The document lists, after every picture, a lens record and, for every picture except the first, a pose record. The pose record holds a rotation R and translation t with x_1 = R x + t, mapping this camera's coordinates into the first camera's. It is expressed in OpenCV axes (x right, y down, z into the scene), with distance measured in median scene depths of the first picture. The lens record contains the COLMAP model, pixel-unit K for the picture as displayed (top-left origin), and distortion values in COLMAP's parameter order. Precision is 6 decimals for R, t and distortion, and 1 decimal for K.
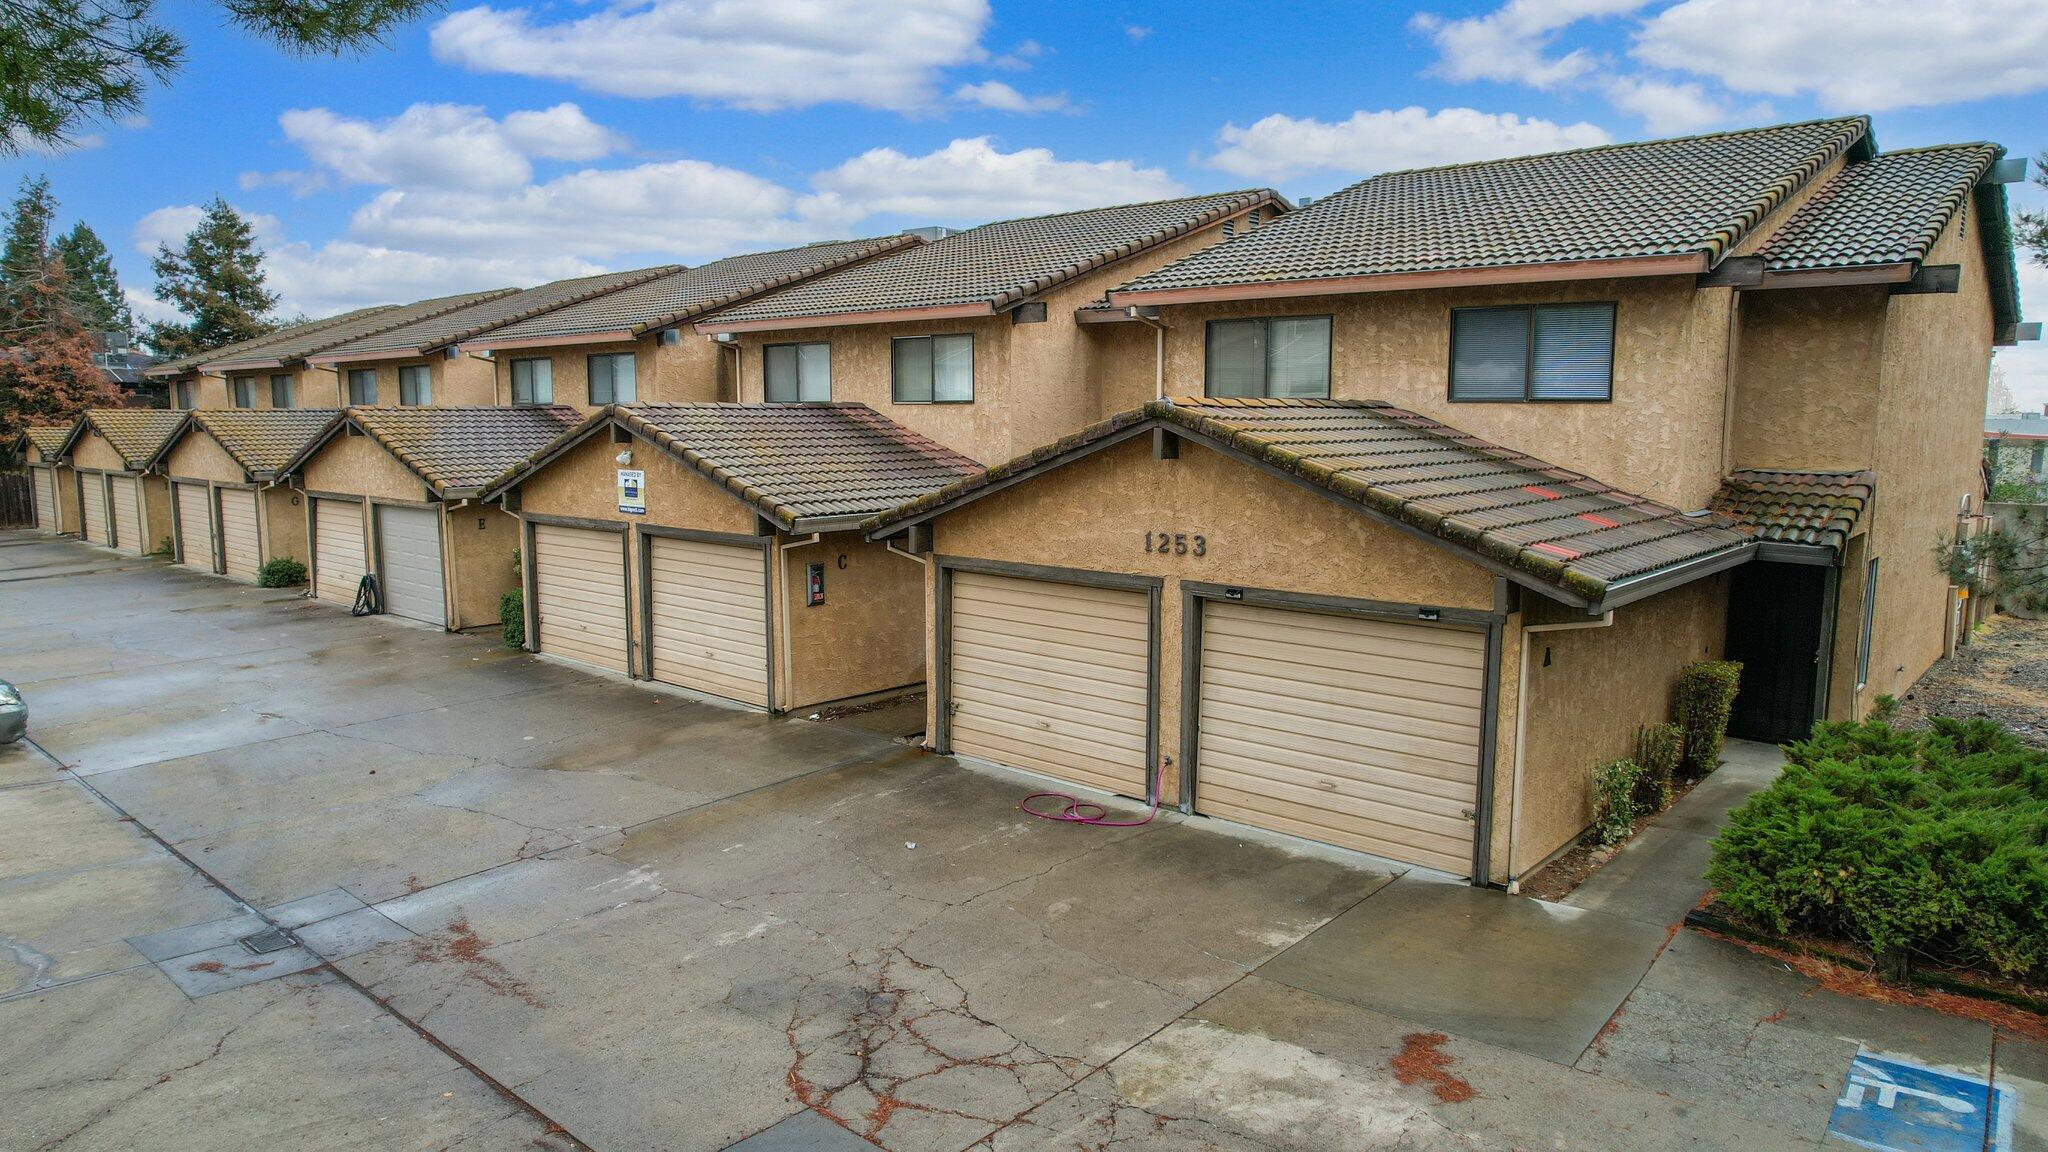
lens RADIAL K [[1306.7, 0, 1025.3], [0, 1306.7, 584.6], [0, 0, 1]] dist [-0.055102, 0.036298]
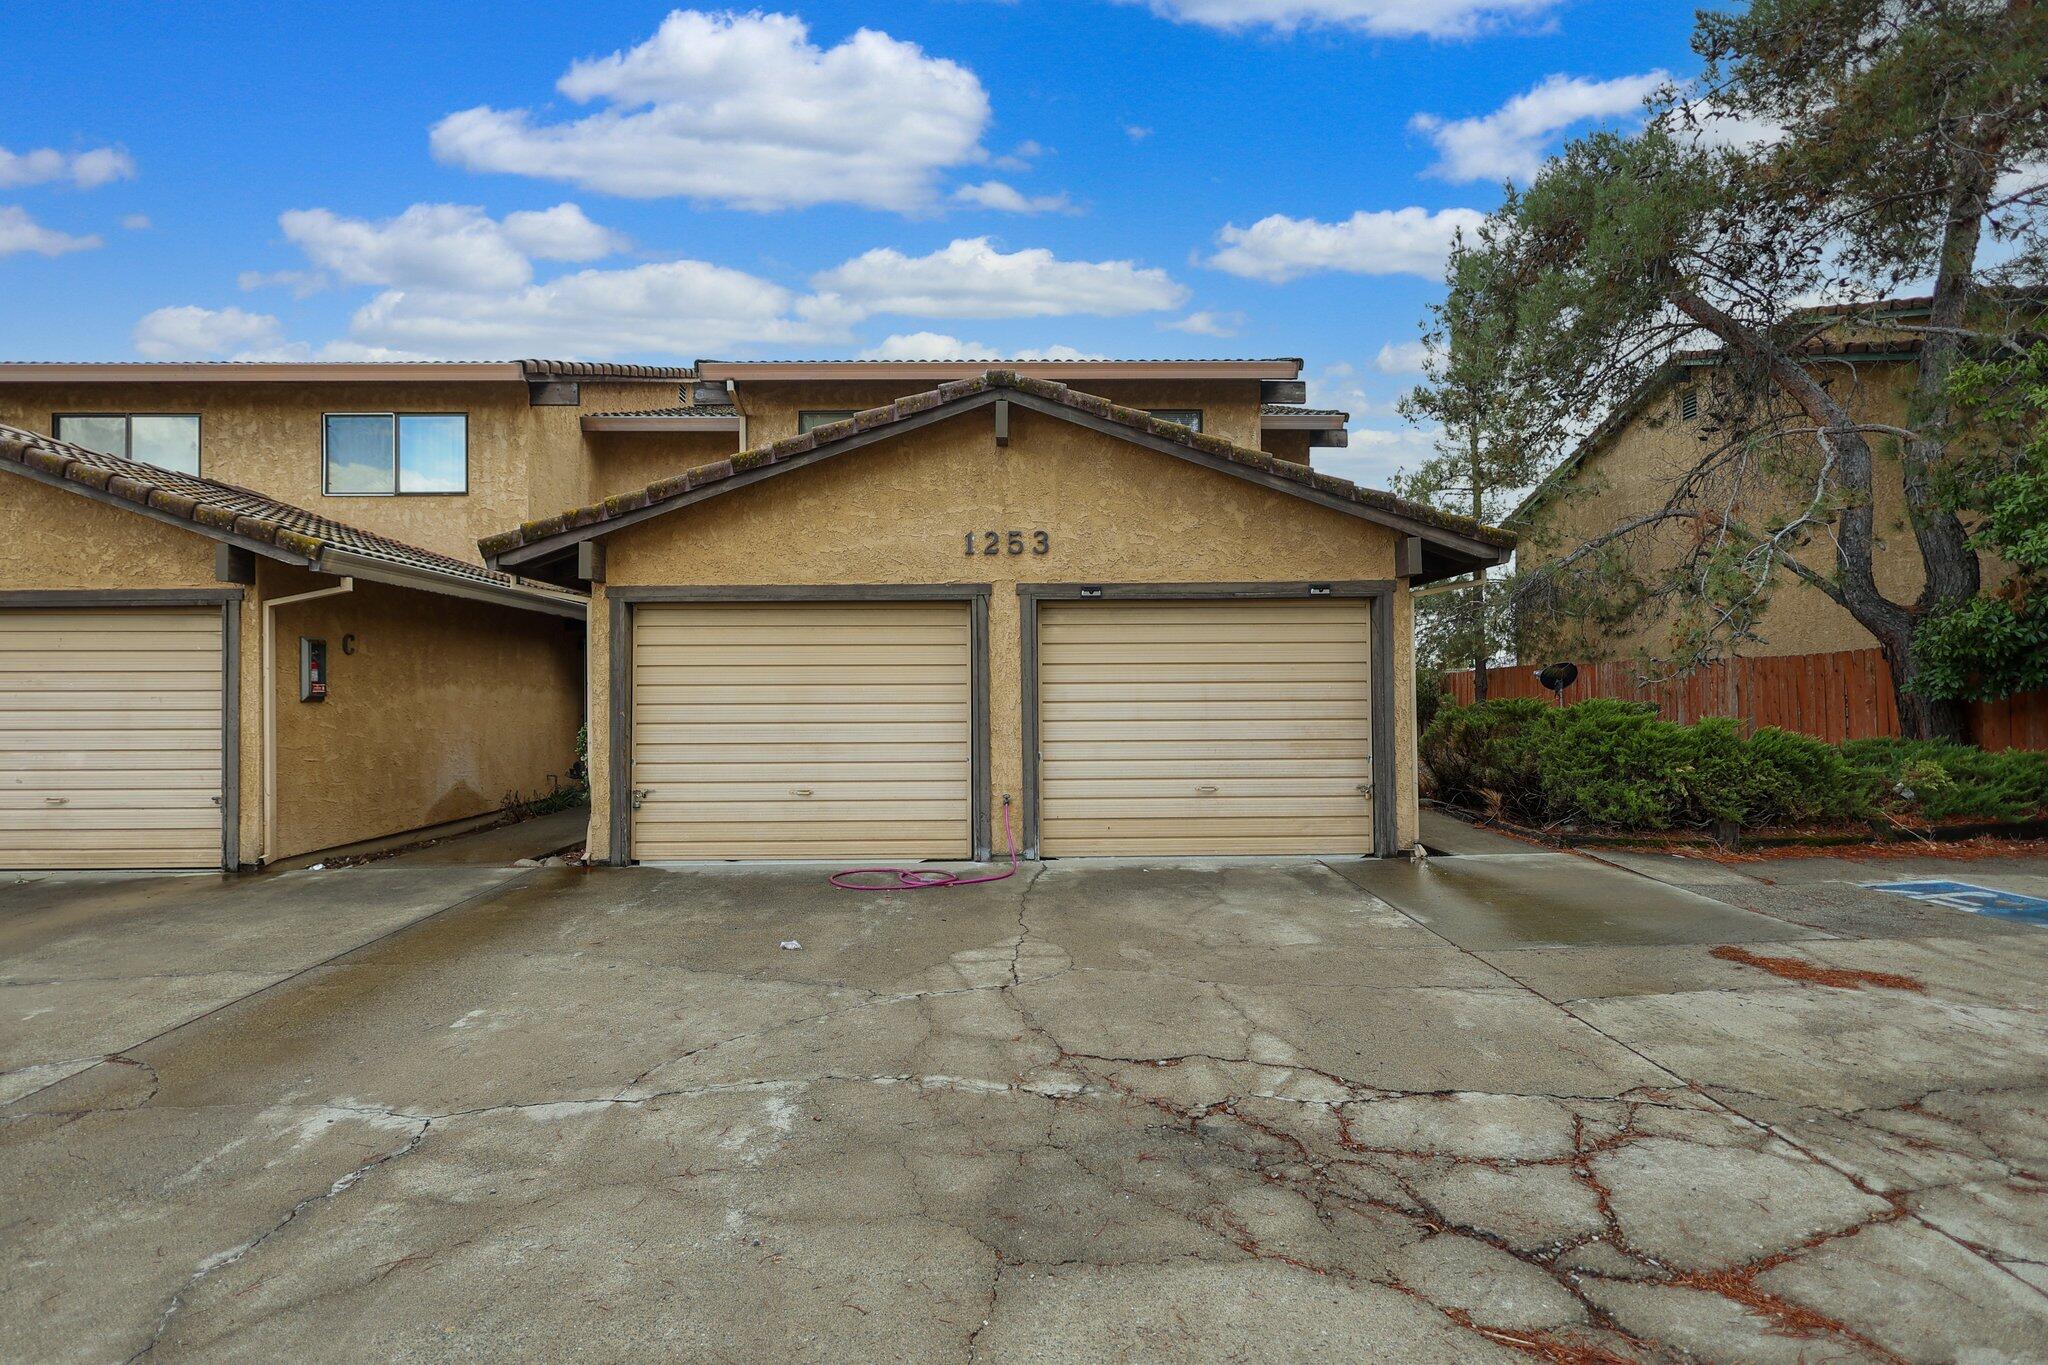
lens RADIAL K [[943.8, 0, 1021.9], [0, 943.8, 680.7], [0, 0, 1]] dist [-0.000925, 0.001083]
pose [[0.734669, 0.003066, 0.678418, -0.290611], [0.098922, 0.988818, -0.111594, 0.124836], [-0.671175, 0.149095, 0.726151, 0.528620]]
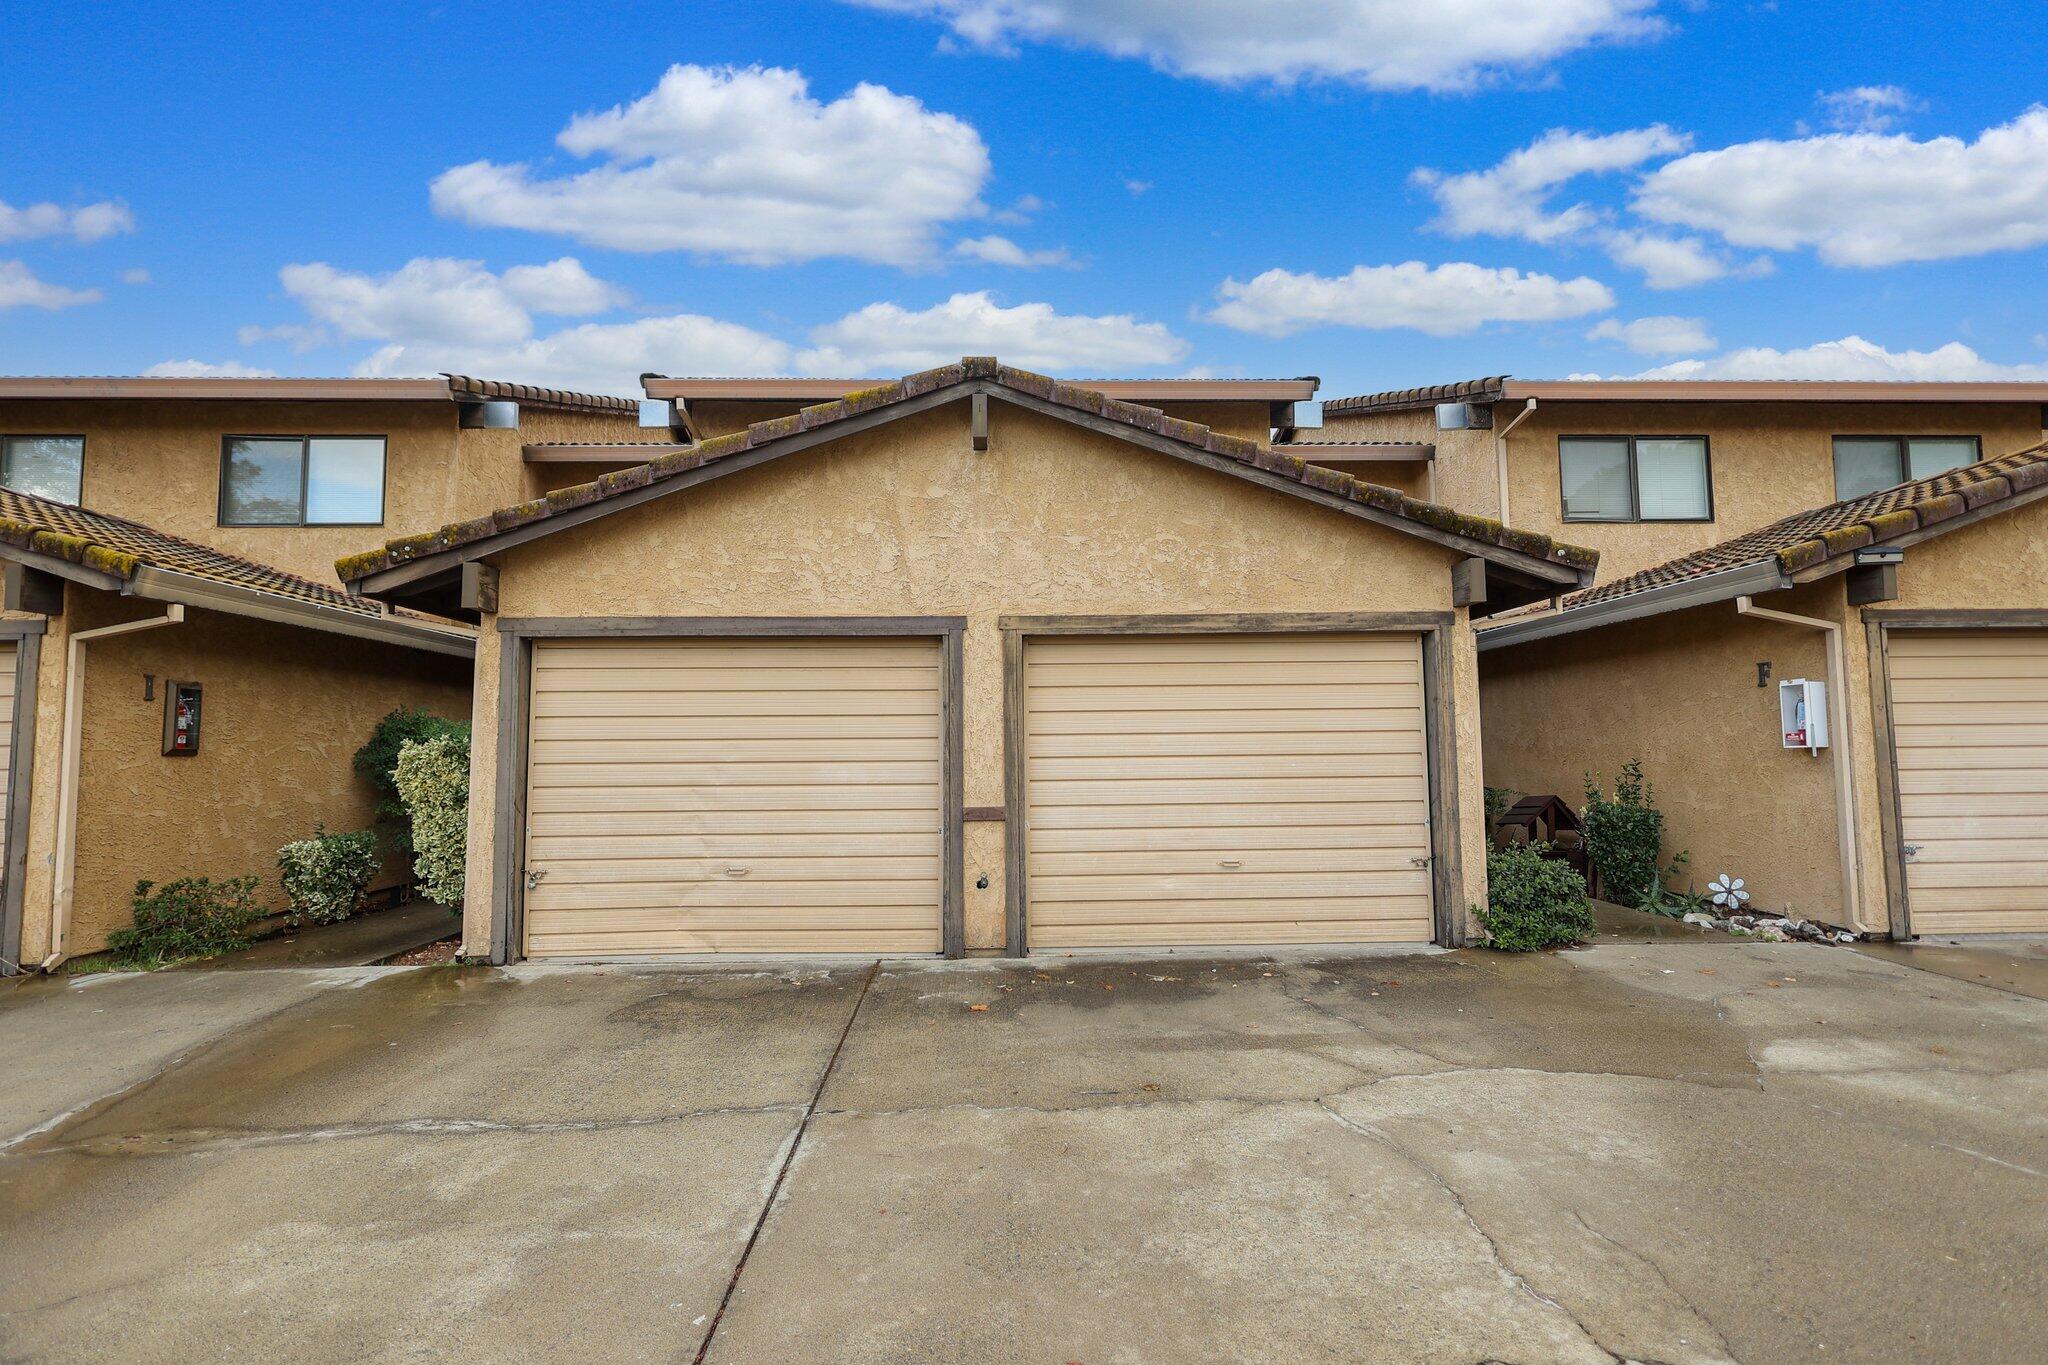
lens RADIAL K [[943.8, 0, 1026.0], [0, 943.8, 683.9], [0, 0, 1]] dist [-0.000925, 0.001083]
pose [[0.726360, 0.041419, 0.686065, -0.214532], [0.102411, 0.980518, -0.167622, 0.117525], [-0.679642, 0.192014, 0.707967, 0.602489]]
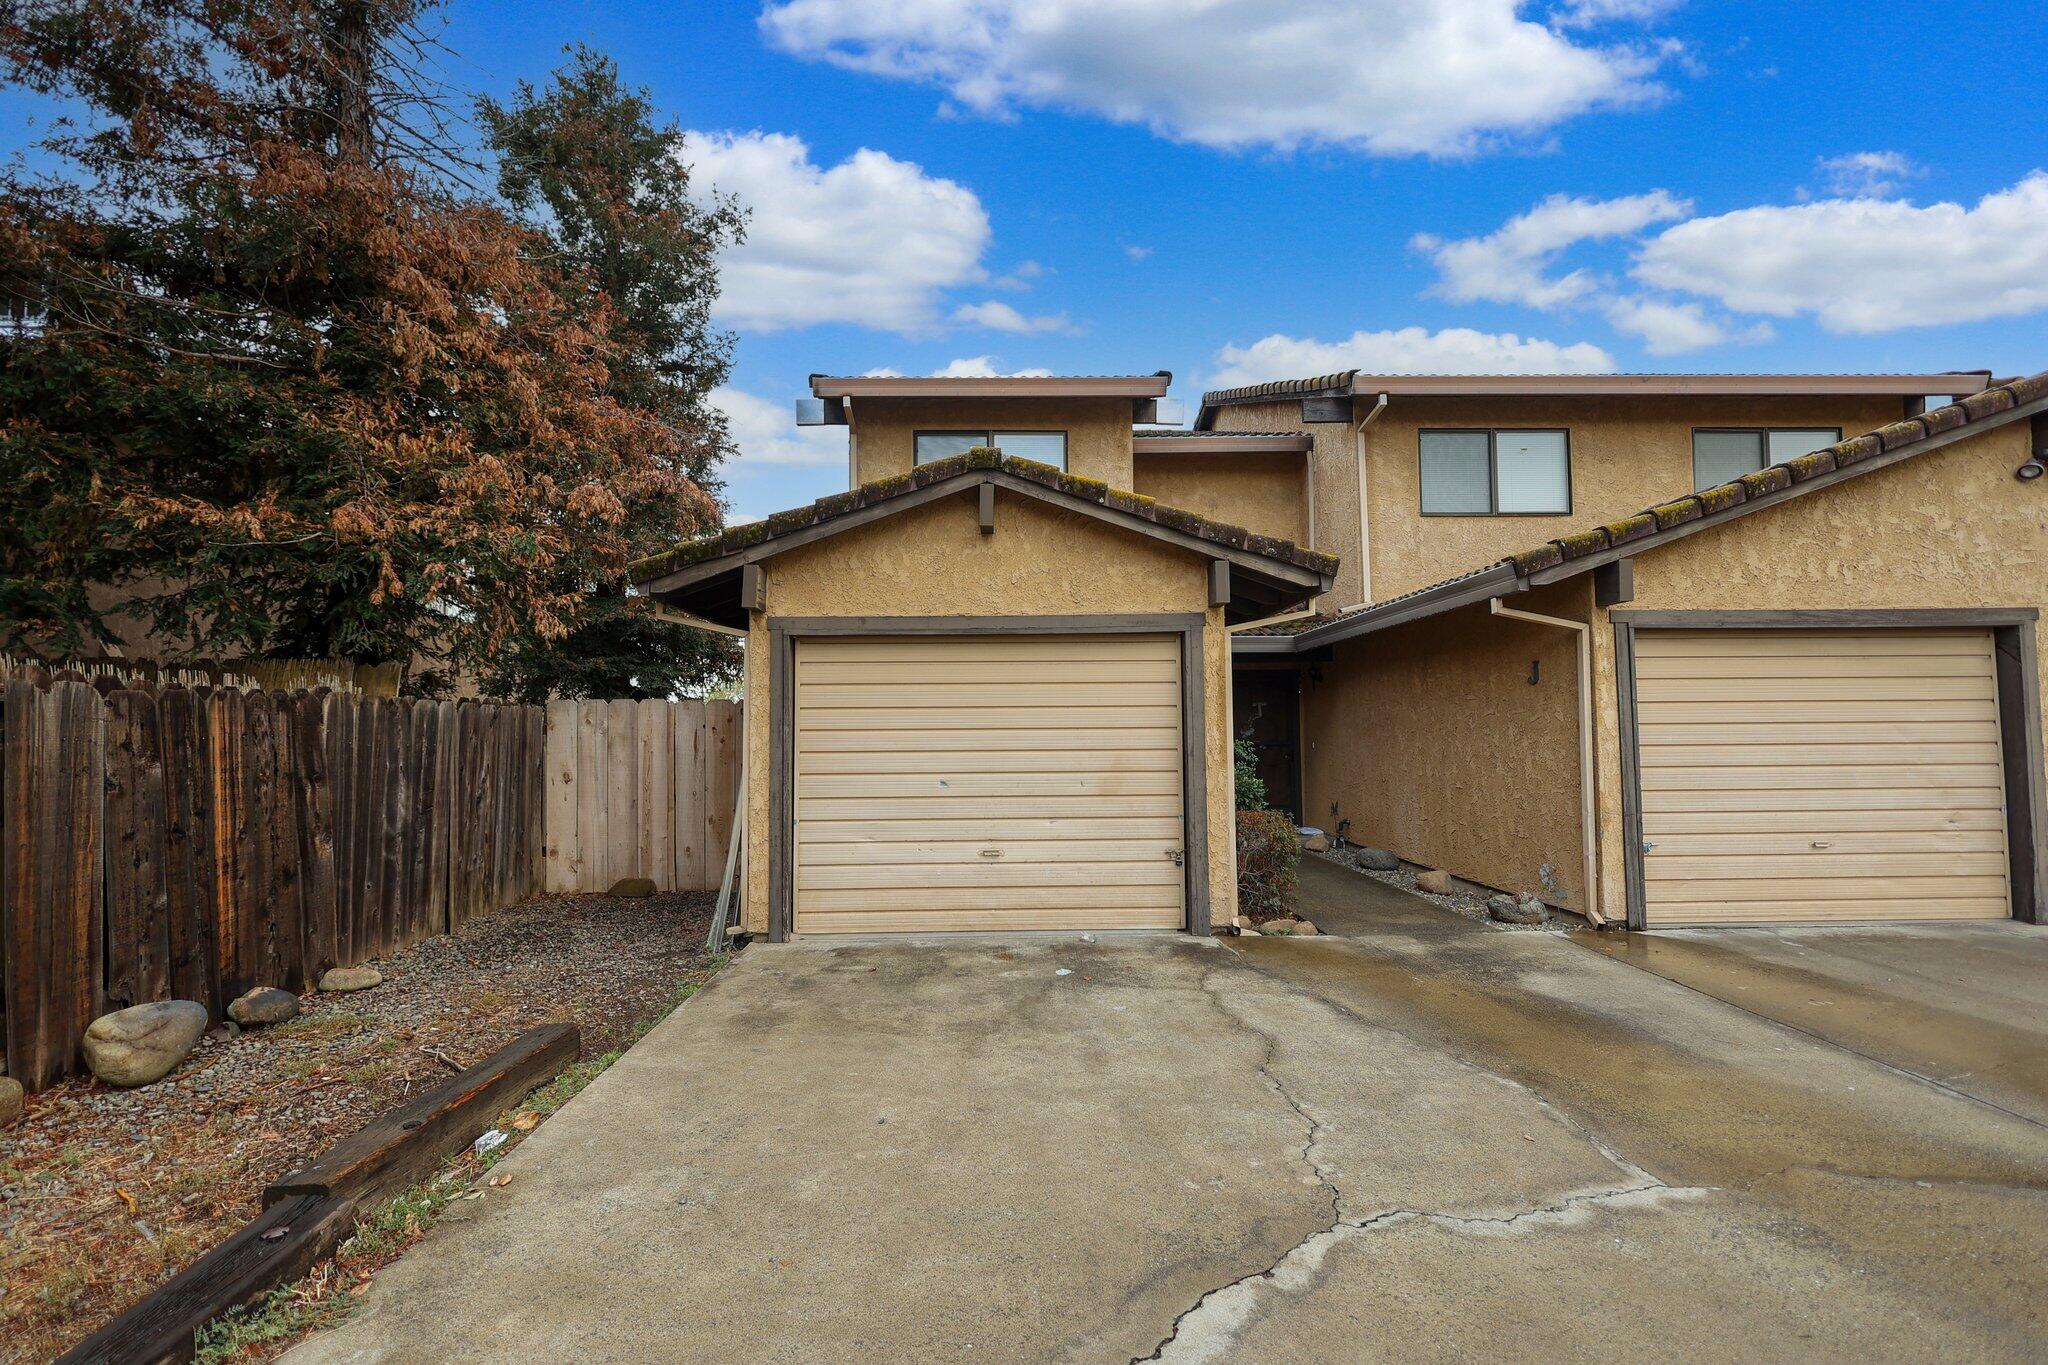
lens RADIAL K [[943.8, 0, 1018.8], [0, 943.8, 690.8], [0, 0, 1]] dist [-0.000925, 0.001083]
pose [[0.737806, 0.021458, 0.674671, -0.134288], [0.098878, 0.985277, -0.139469, 0.123532], [-0.667731, 0.169611, 0.724822, 0.494822]]
